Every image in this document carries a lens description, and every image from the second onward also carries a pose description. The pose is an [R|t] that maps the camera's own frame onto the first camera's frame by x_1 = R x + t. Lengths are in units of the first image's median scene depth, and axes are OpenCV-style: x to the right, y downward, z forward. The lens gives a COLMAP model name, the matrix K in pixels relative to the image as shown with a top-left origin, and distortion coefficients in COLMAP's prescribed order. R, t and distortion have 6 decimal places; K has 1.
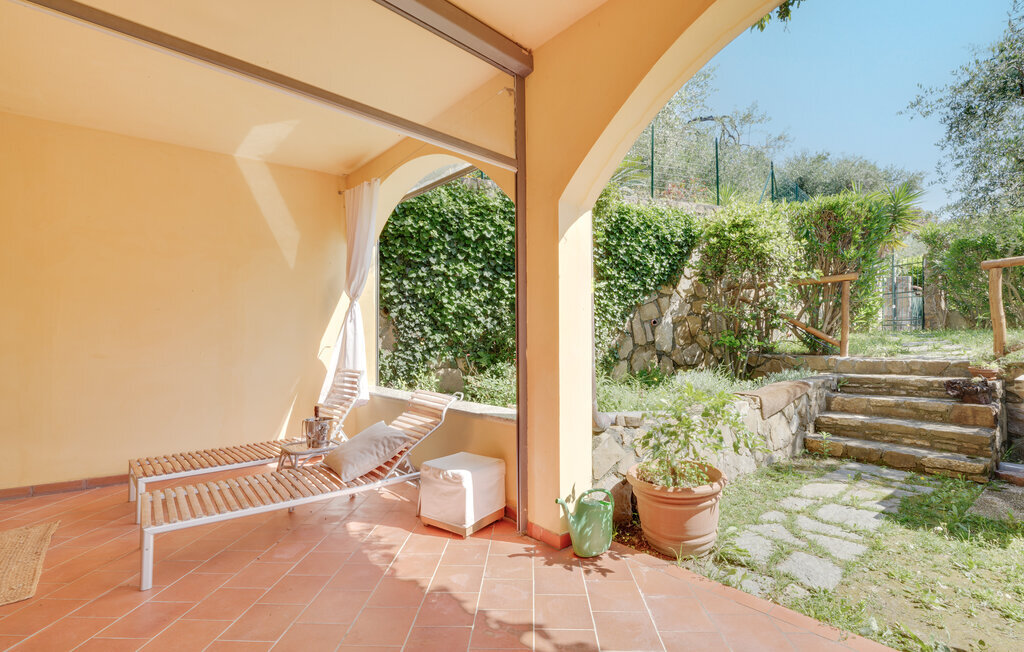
lens RADIAL K [[445.2, 0, 512.0], [0, 445.2, 326.0], [0, 0, 1]] dist [-0.001514, -0.000283]
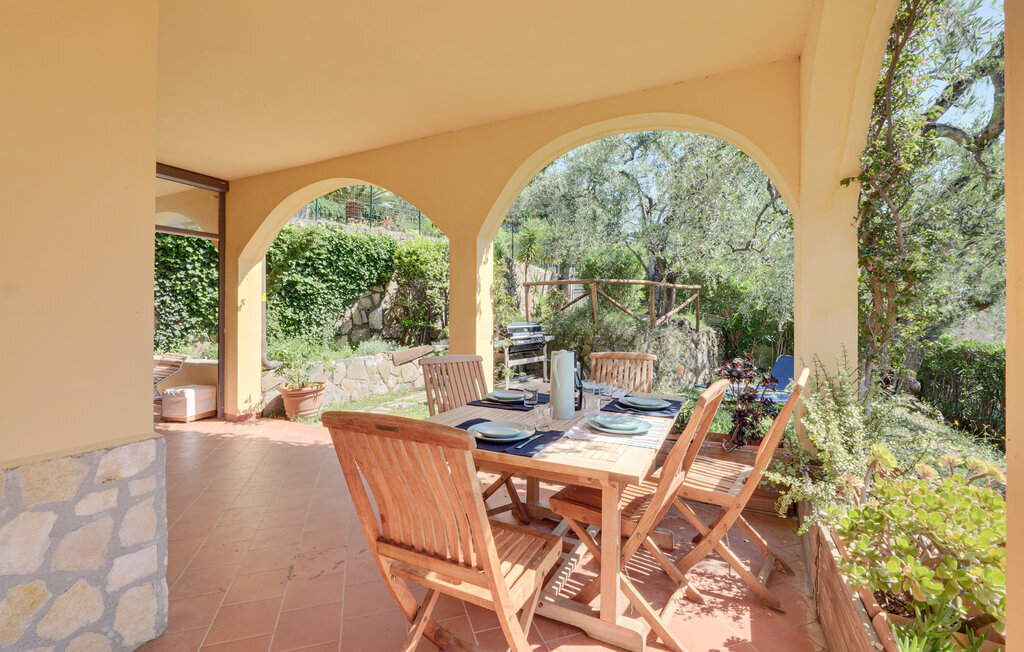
lens RADIAL K [[451.1, 0, 515.4], [0, 451.1, 311.4], [0, 0, 1]] dist [0.000116, -0.000222]
pose [[0.933618, 0.011461, 0.358087, 0.282480], [-0.018017, 0.999726, 0.014976, -0.043073], [-0.357817, -0.020433, 0.933568, -0.735030]]
